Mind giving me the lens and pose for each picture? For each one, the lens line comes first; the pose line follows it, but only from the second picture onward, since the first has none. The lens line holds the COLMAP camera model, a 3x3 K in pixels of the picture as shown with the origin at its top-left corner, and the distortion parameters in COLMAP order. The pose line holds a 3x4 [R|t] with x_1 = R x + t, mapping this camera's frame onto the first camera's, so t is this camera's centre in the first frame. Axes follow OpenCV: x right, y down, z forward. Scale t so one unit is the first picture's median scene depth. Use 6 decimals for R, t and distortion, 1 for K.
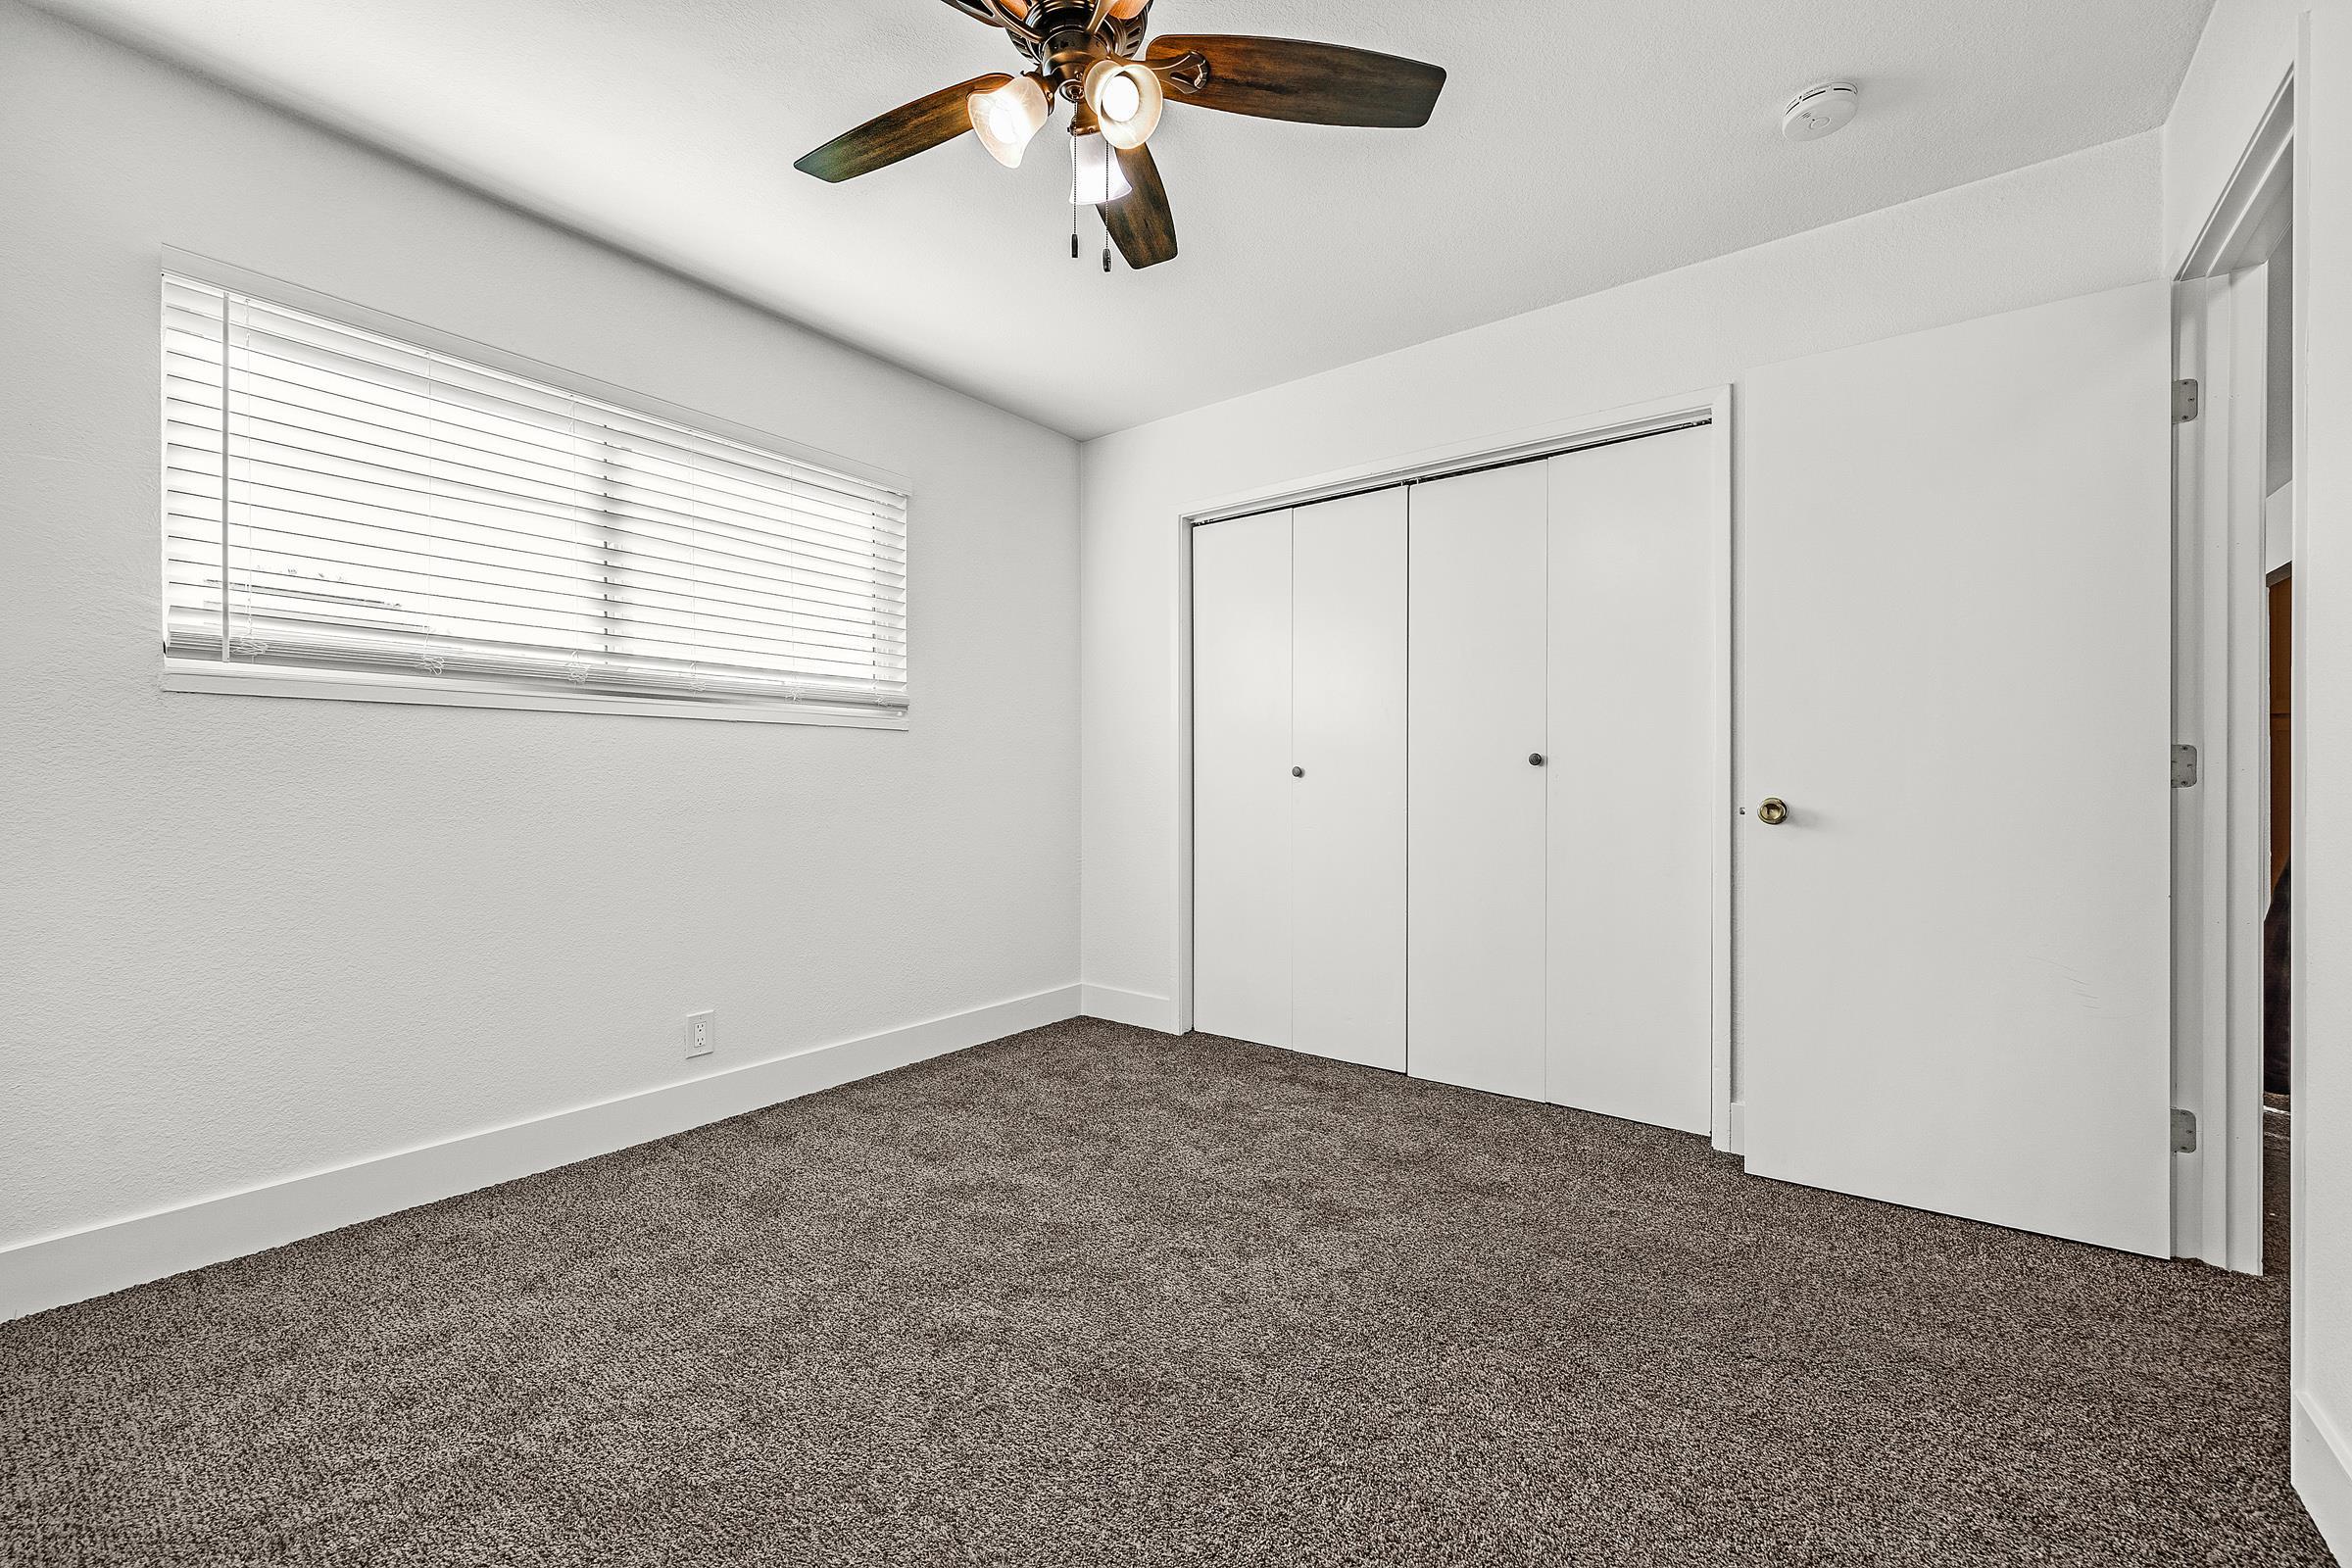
lens RADIAL K [[948.2, 0, 1180.8], [0, 948.2, 782.5], [0, 0, 1]] dist [0.001407, -0.000022]
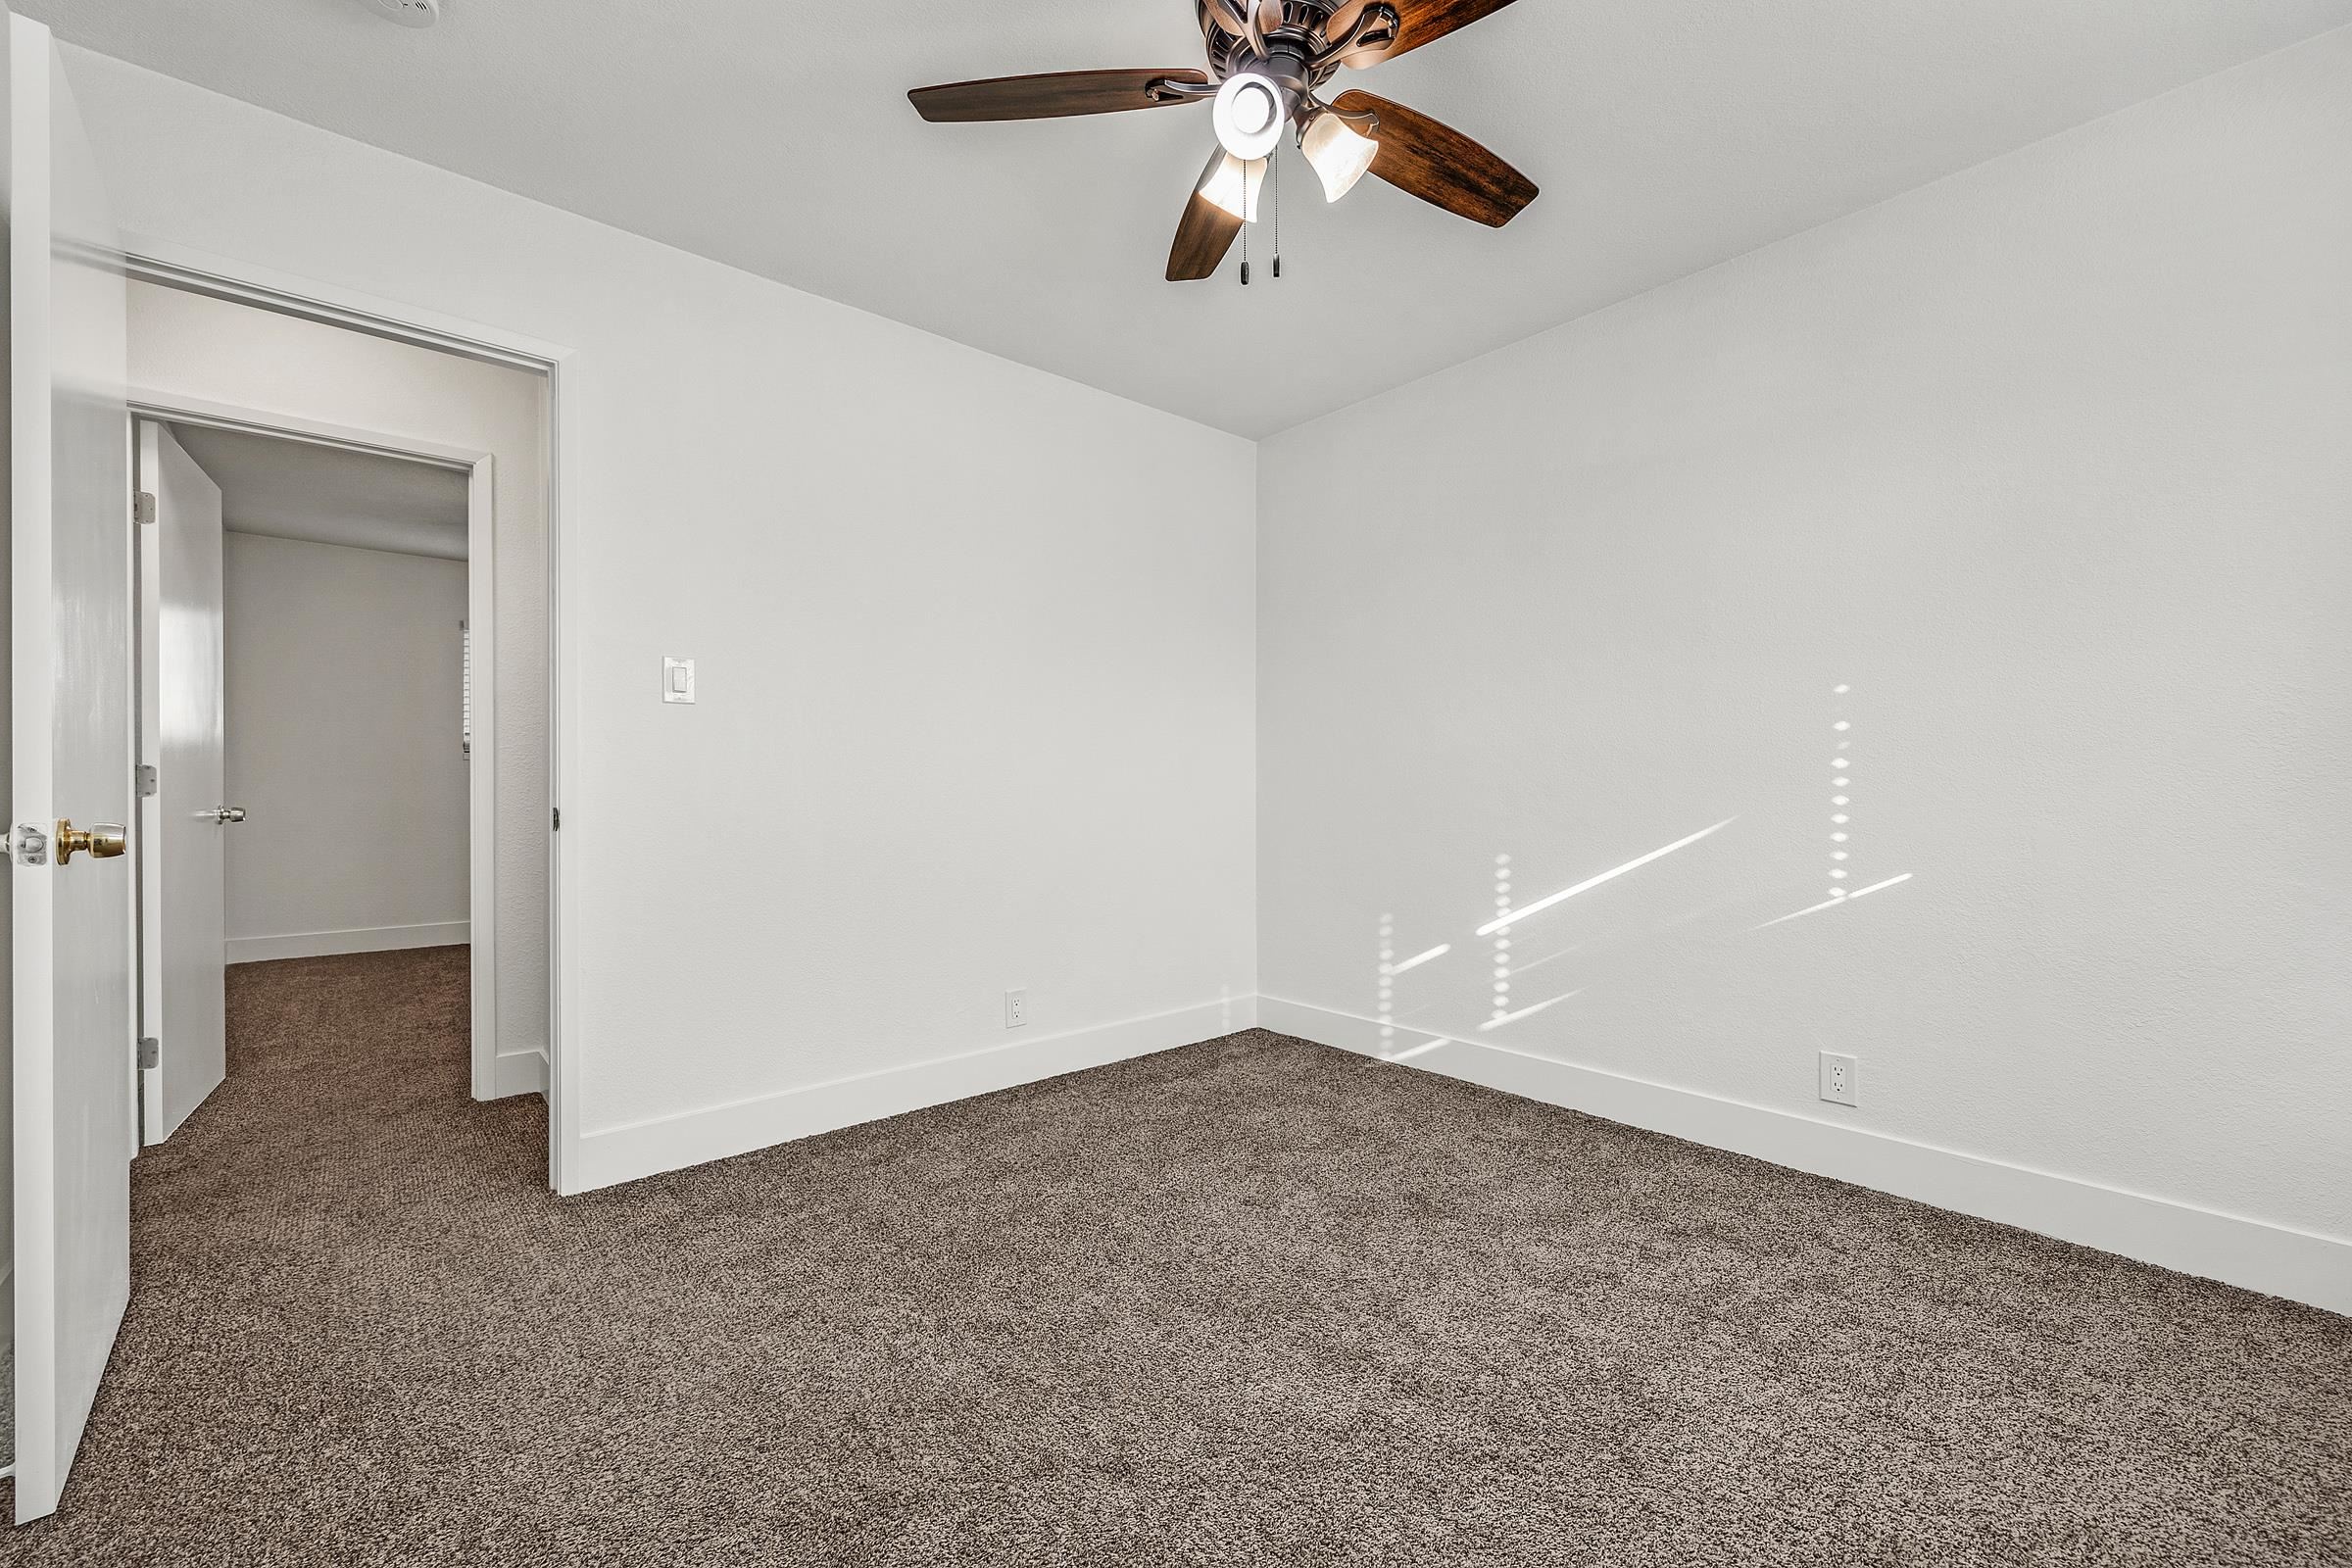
lens RADIAL K [[948.2, 0, 1180.8], [0, 948.2, 782.5], [0, 0, 1]] dist [0.001407, -0.000022]
pose [[-0.982934, -0.000876, 0.183958, -0.123287], [-0.000311, 0.999995, 0.003101, -0.005493], [-0.183960, 0.002991, -0.982929, 1.276113]]
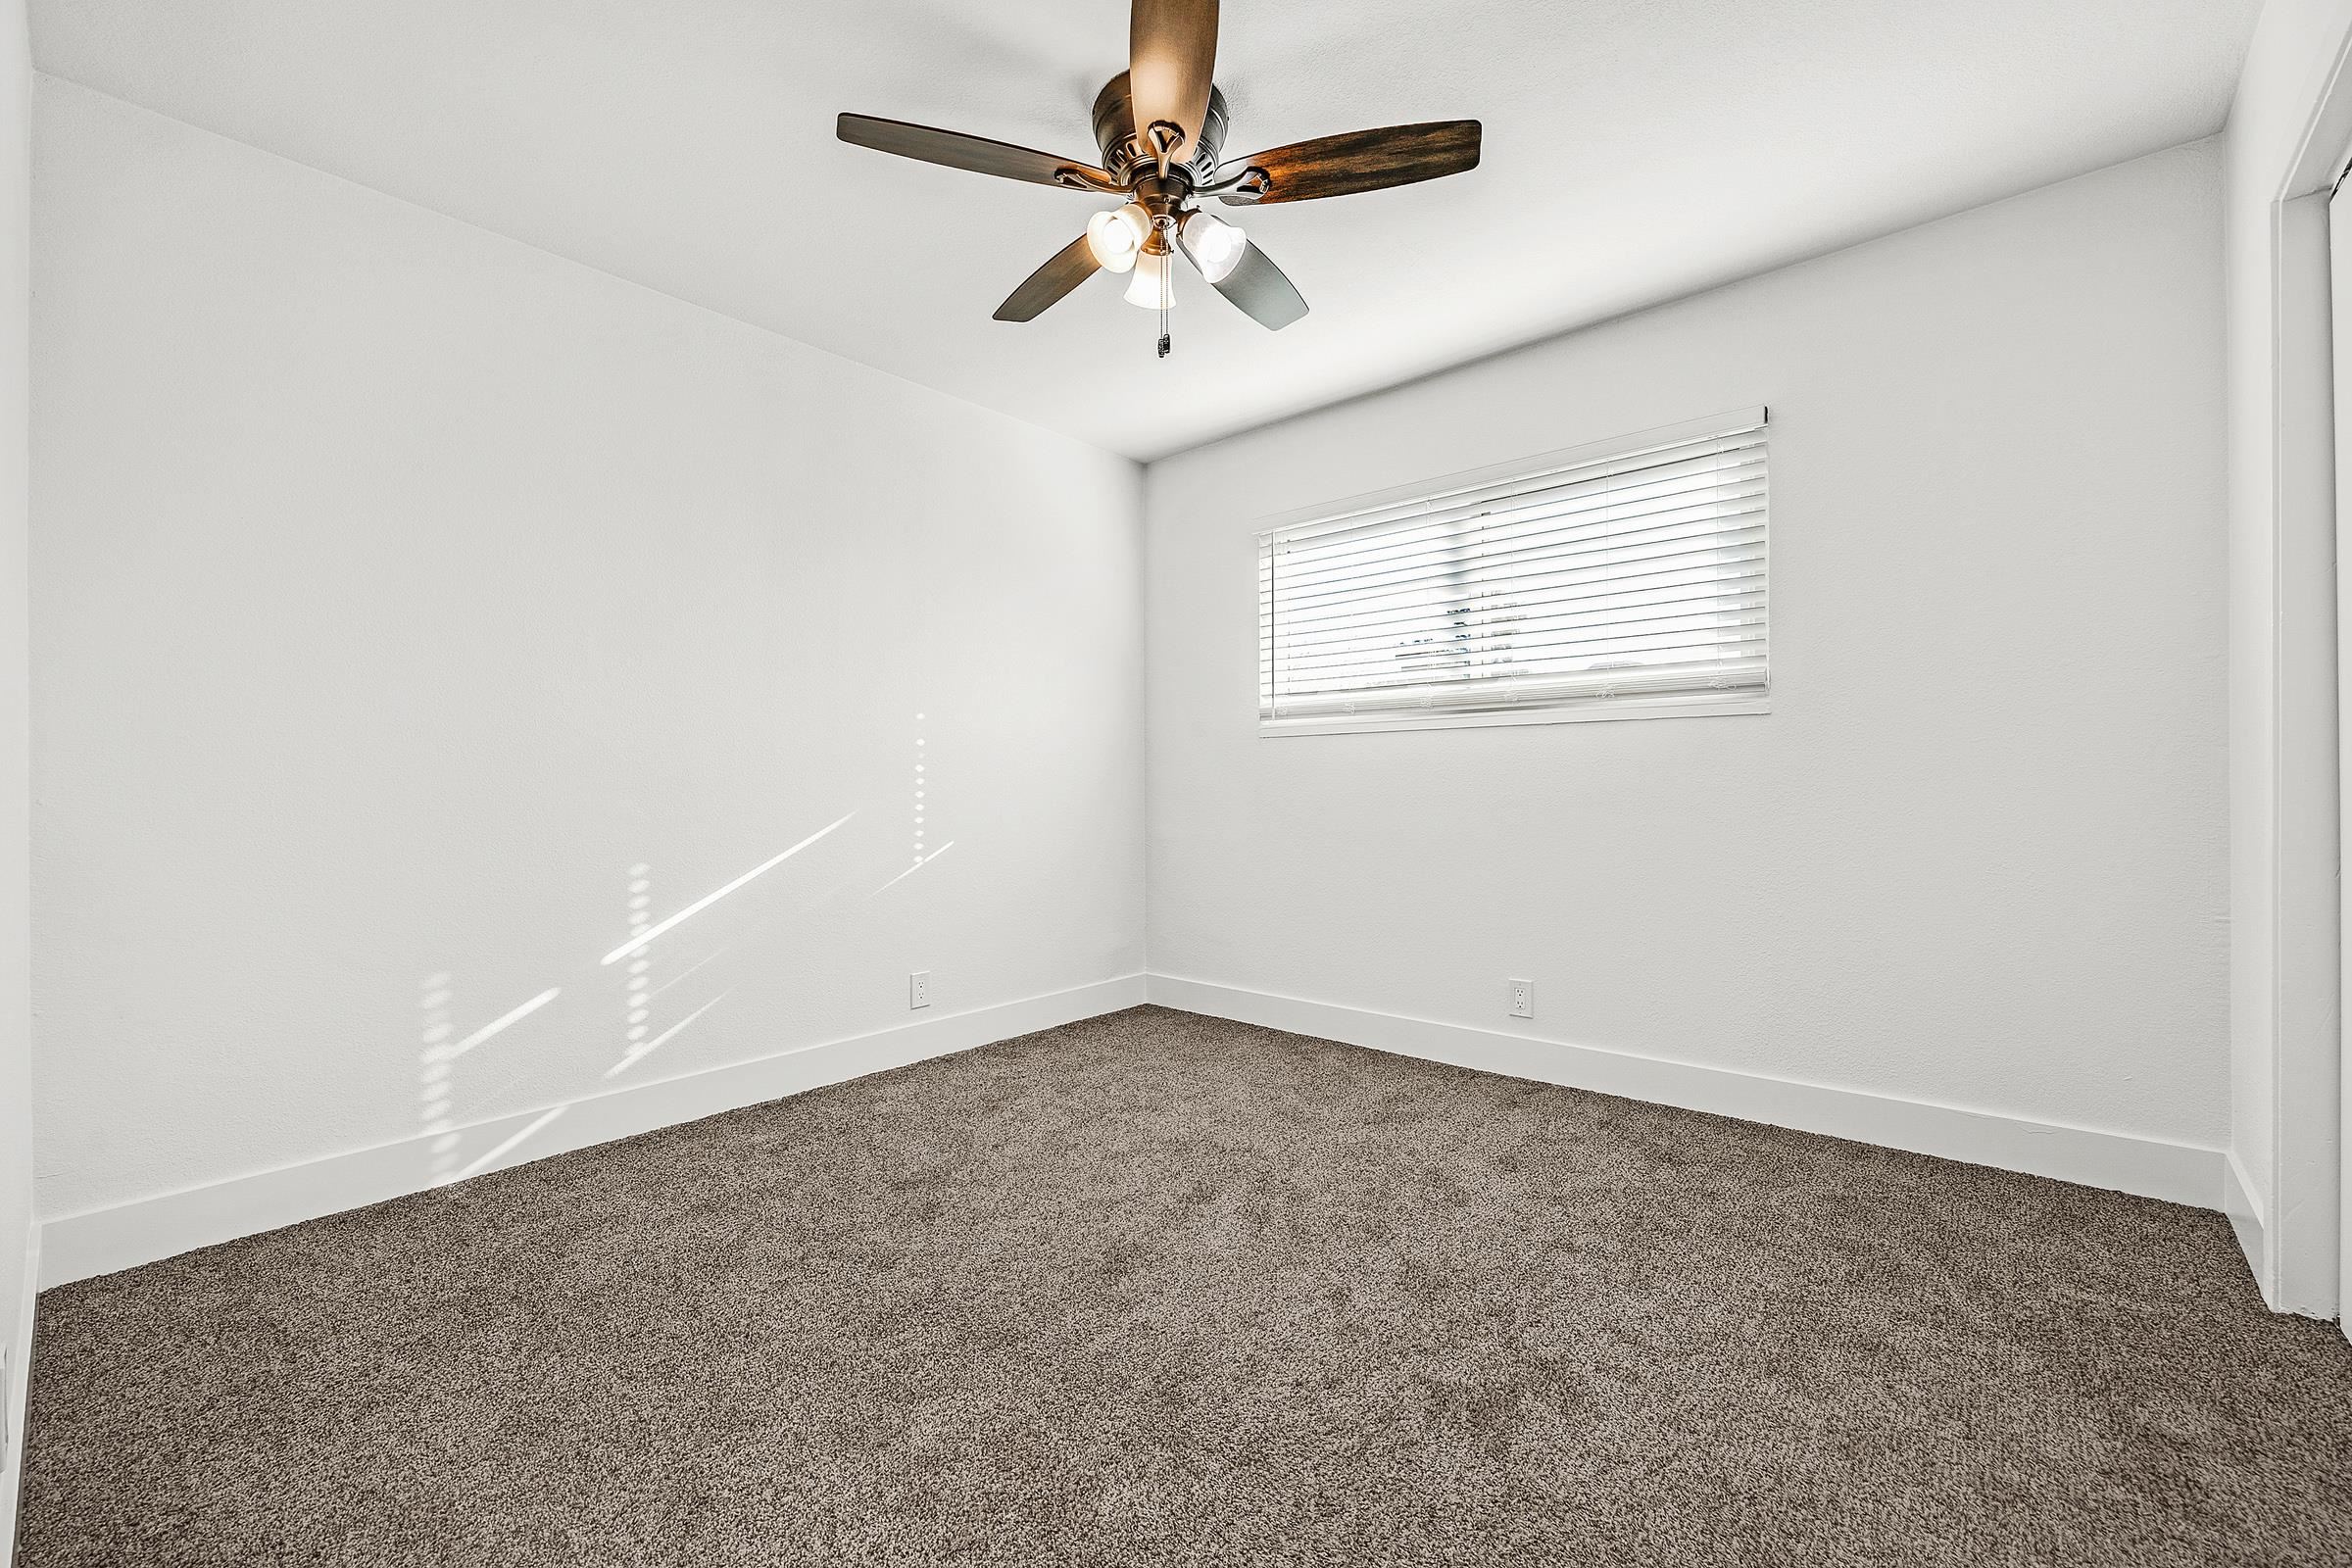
lens RADIAL K [[948.2, 0, 1180.8], [0, 948.2, 782.5], [0, 0, 1]] dist [0.001407, -0.000022]
pose [[-0.057948, -0.004907, -0.998308, 0.705554], [0.005426, 0.999972, -0.005230, 0.006845], [0.998305, -0.005720, -0.057919, 0.690533]]
